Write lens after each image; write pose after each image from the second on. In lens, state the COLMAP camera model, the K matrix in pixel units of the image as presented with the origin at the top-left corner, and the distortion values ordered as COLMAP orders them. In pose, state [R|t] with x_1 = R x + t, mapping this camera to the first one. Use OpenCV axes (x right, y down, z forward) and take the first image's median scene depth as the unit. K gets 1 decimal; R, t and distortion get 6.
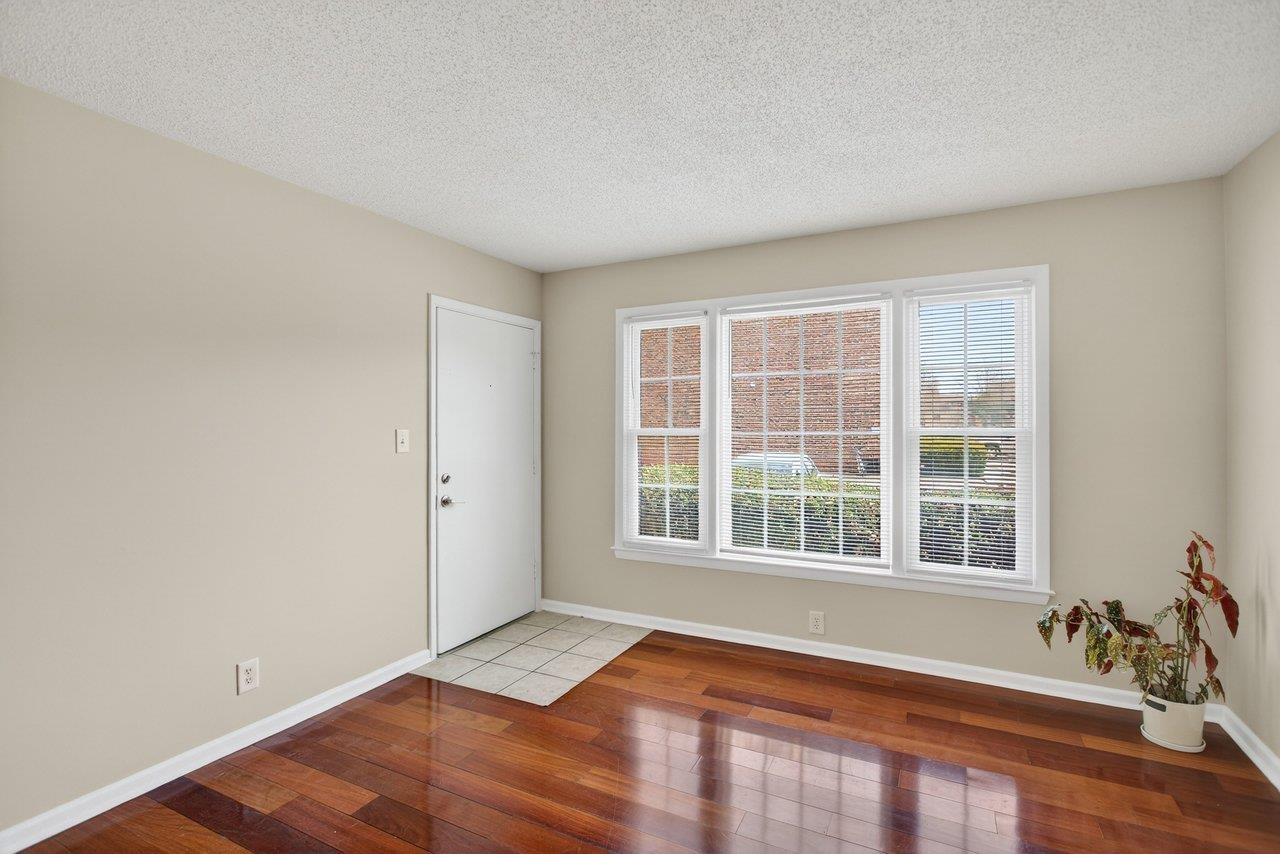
lens RADIAL K [[609.4, 0, 640.0], [0, 609.4, 427.0], [0, 0, 1]] dist [-0.004232, -0.000542]
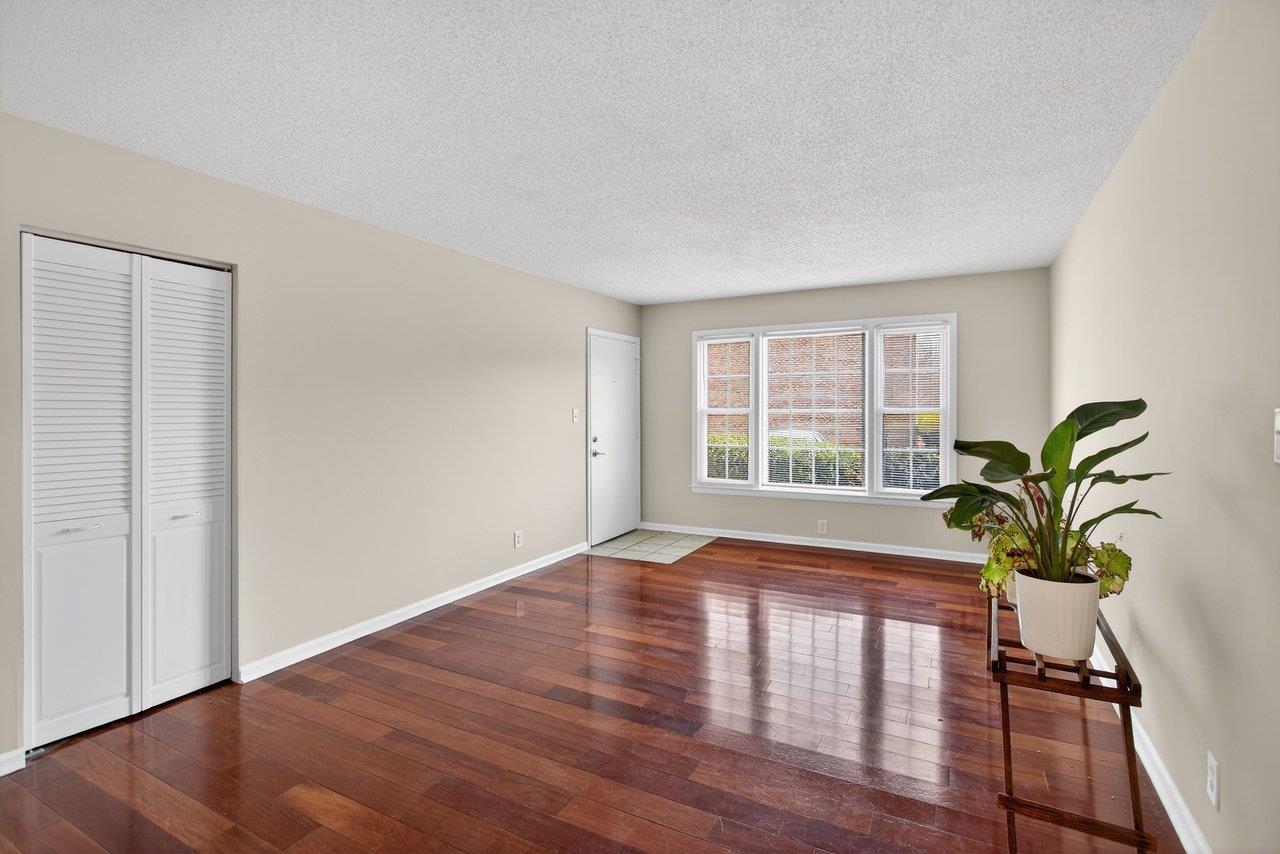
lens RADIAL K [[602.9, 0, 645.7], [0, 602.9, 410.2], [0, 0, 1]] dist [-0.014198, -0.000177]
pose [[0.999930, -0.001420, -0.011774, -0.153405], [0.001429, 0.999999, 0.000781, 0.005463], [0.011773, -0.000798, 0.999930, -0.576419]]
